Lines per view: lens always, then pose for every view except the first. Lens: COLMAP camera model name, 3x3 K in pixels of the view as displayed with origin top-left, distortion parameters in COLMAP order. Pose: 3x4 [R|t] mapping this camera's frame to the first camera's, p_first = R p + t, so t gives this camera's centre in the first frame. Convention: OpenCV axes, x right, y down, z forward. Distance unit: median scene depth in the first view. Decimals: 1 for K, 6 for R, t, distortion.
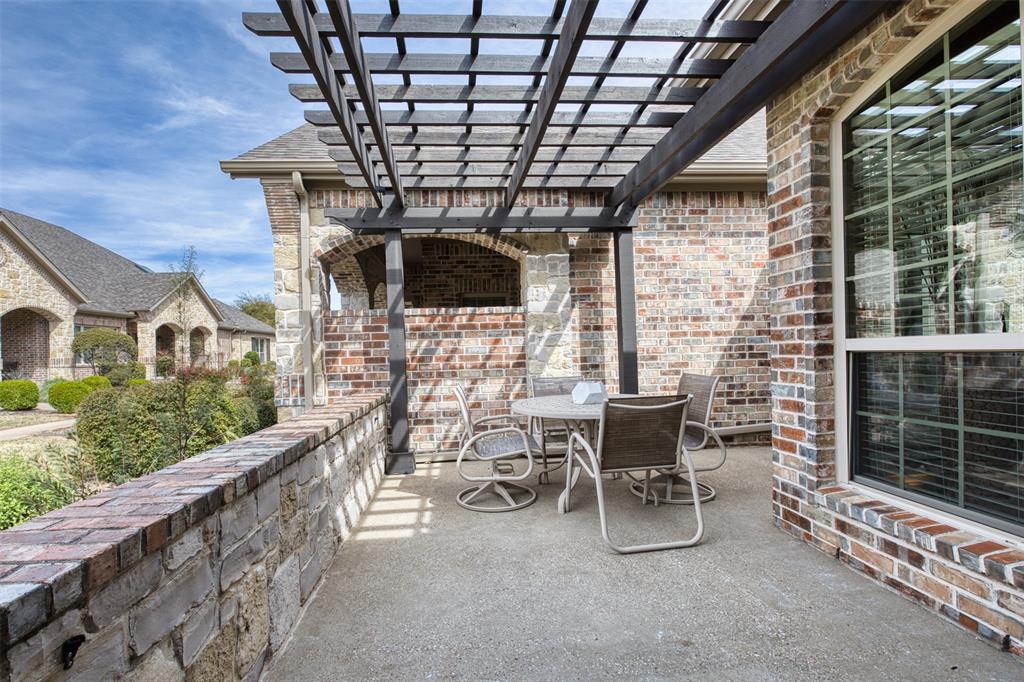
lens RADIAL K [[476.1, 0, 495.5], [0, 476.1, 349.6], [0, 0, 1]] dist [0.000848, 0.002546]
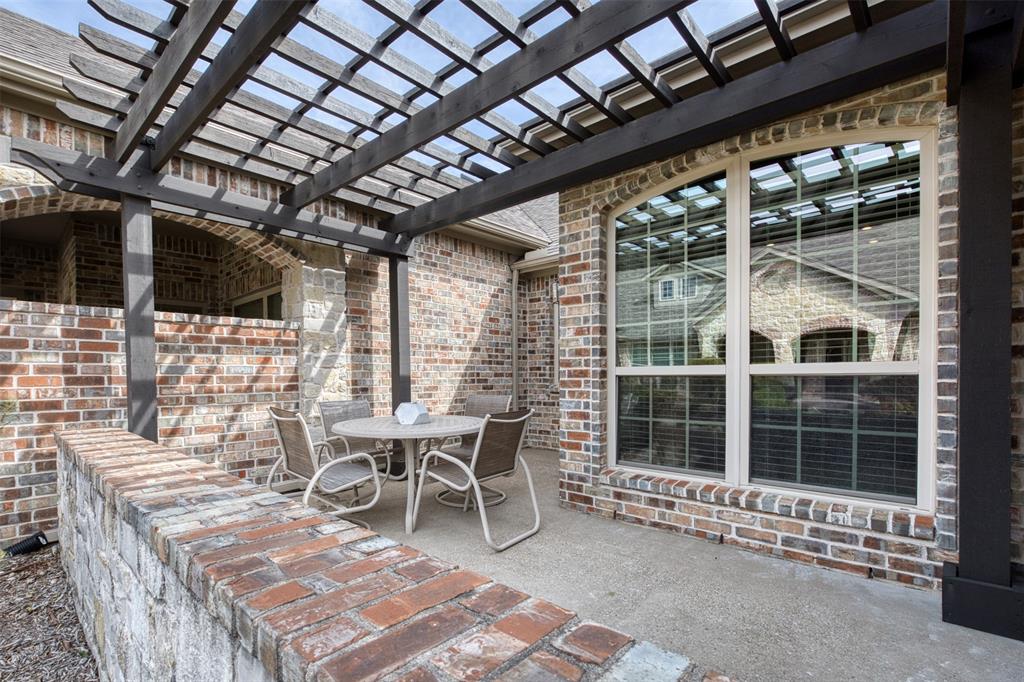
lens RADIAL K [[476.1, 0, 488.5], [0, 476.1, 377.8], [0, 0, 1]] dist [0.000848, 0.002546]
pose [[0.734294, 0.016096, 0.678641, -0.296950], [-0.014958, 0.999860, -0.007530, 0.014936], [-0.678667, -0.004622, 0.734431, 0.109213]]
